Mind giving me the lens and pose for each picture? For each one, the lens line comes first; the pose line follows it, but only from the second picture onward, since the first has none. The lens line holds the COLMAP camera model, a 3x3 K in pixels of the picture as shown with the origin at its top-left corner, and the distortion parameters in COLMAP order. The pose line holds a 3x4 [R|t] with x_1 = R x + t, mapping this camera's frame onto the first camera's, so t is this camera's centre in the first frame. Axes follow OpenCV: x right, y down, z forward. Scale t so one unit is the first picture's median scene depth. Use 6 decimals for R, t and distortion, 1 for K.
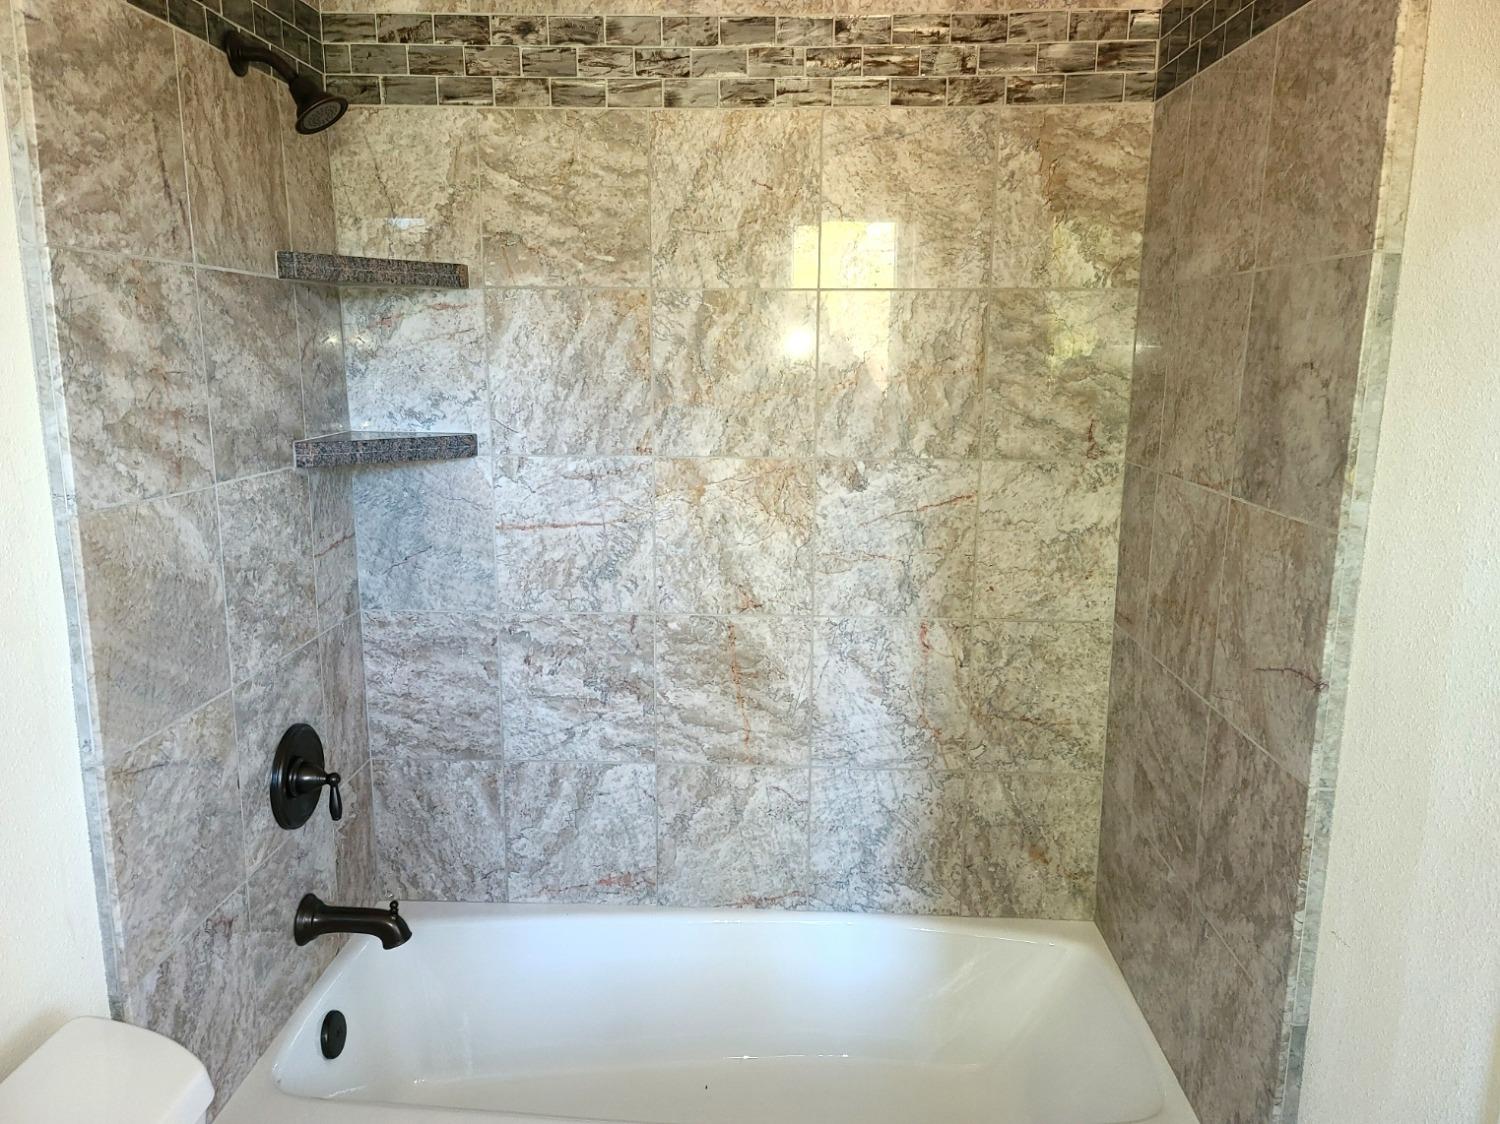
lens RADIAL K [[1110.9, 0, 753.2], [0, 1110.9, 567.0], [0, 0, 1]] dist [0.081577, -0.058348]
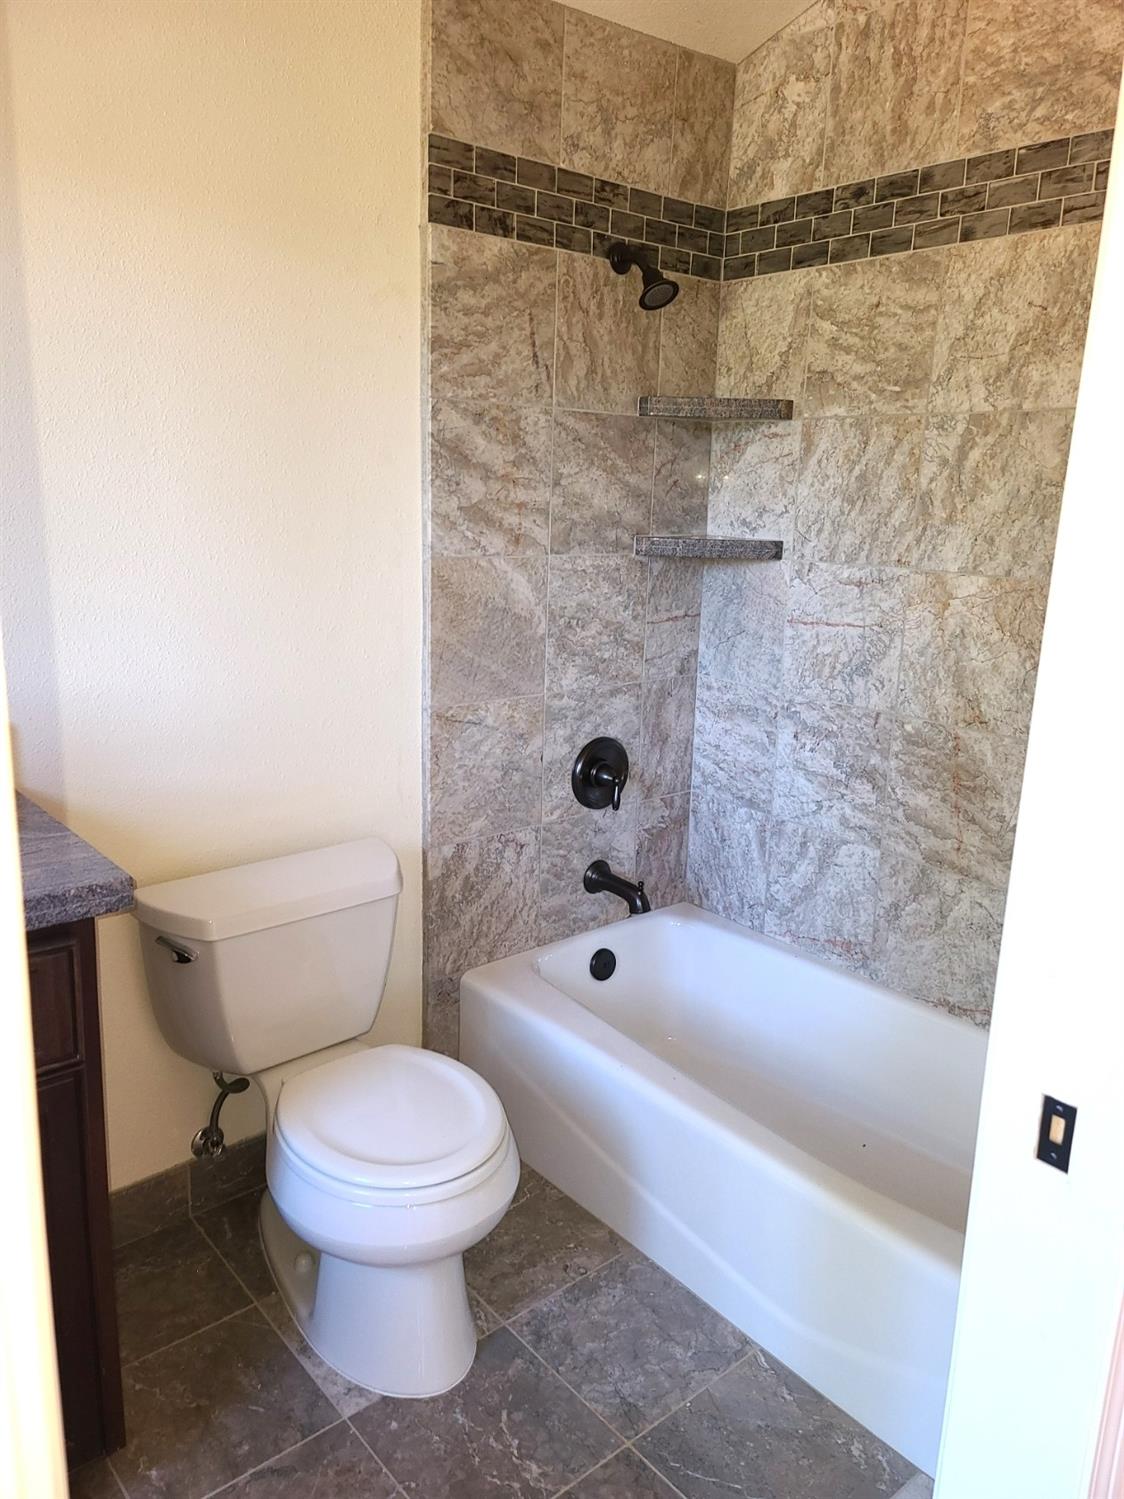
lens RADIAL K [[1110.1, 0, 564.8], [0, 1110.1, 748.1], [0, 0, 1]] dist [0.081577, -0.058348]
pose [[0.666598, 0.187276, -0.721508, 0.539712], [-0.171397, 0.980499, 0.096147, 0.026825], [0.725444, 0.059573, 0.685698, 0.007900]]
